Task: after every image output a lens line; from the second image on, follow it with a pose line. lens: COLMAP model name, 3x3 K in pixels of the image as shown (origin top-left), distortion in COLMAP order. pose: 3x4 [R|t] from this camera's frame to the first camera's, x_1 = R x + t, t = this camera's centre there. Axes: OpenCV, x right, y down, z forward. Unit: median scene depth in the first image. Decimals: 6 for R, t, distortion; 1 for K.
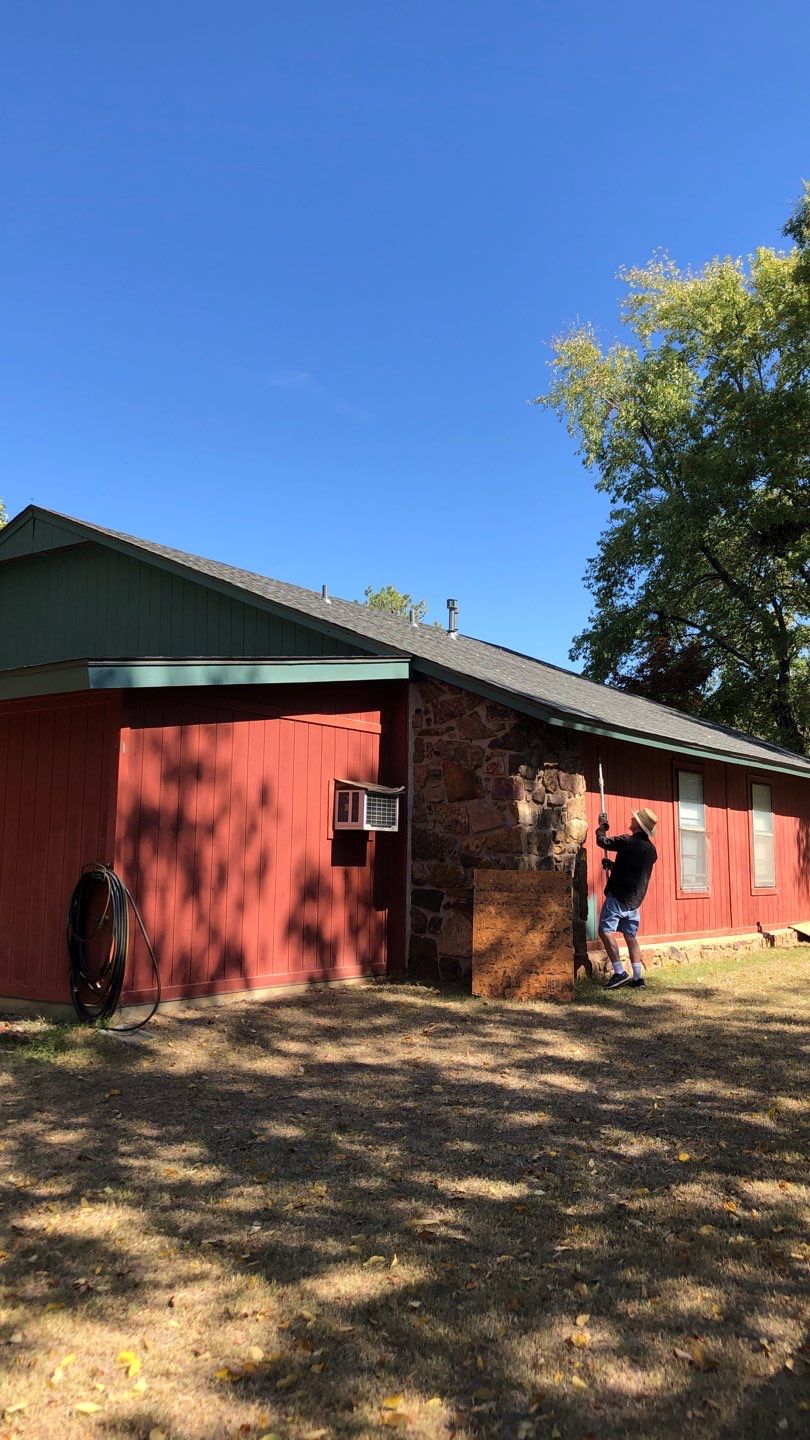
lens RADIAL K [[1142.4, 0, 407.2], [0, 1142.4, 715.4], [0, 0, 1]] dist [0.007056, -0.022199]
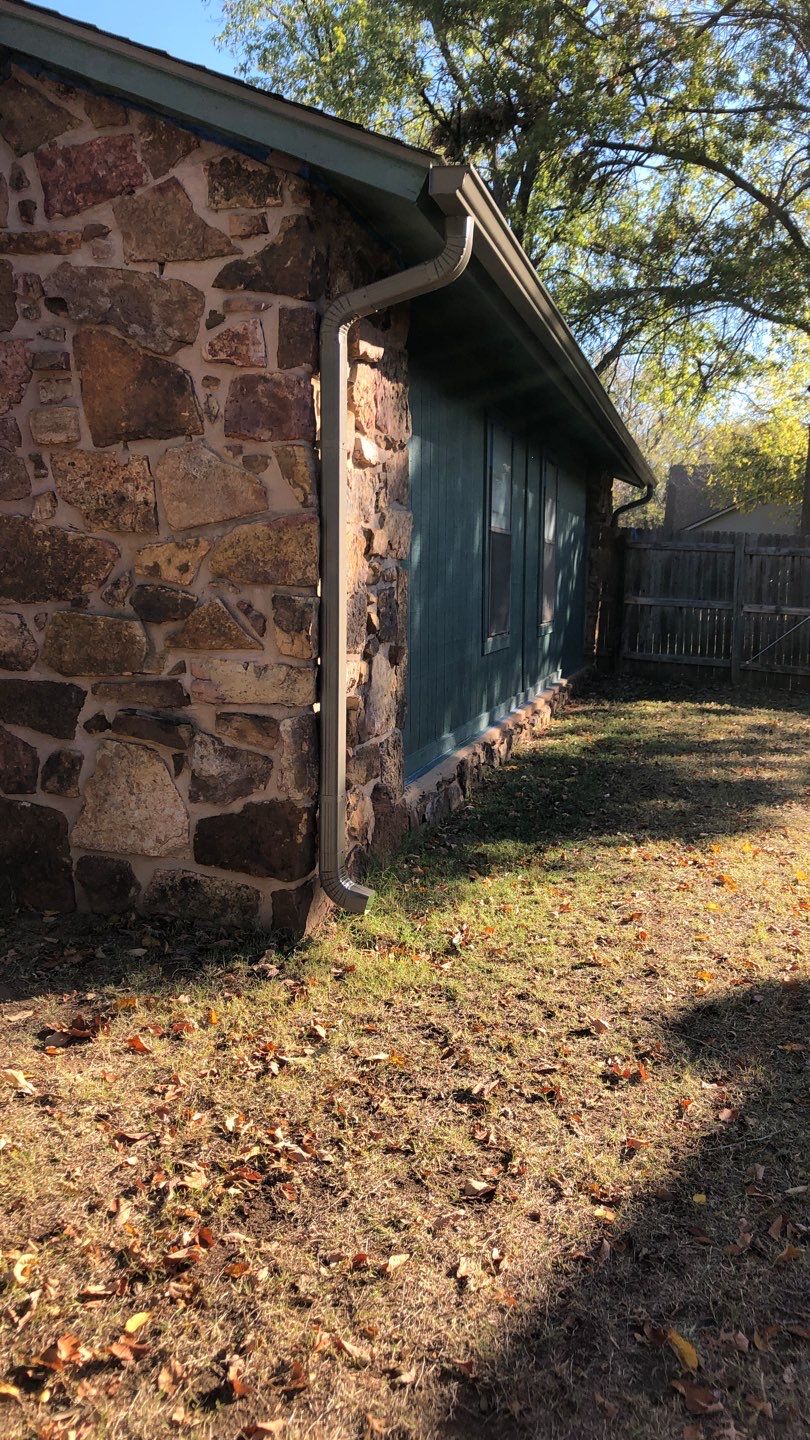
lens RADIAL K [[1142.4, 0, 405.7], [0, 1142.4, 721.9], [0, 0, 1]] dist [0.007056, -0.022199]
pose [[0.925780, -0.039595, 0.375983, -0.012822], [-0.054993, 0.969820, 0.237539, 0.074027], [-0.374042, -0.240585, 0.895663, 0.654186]]
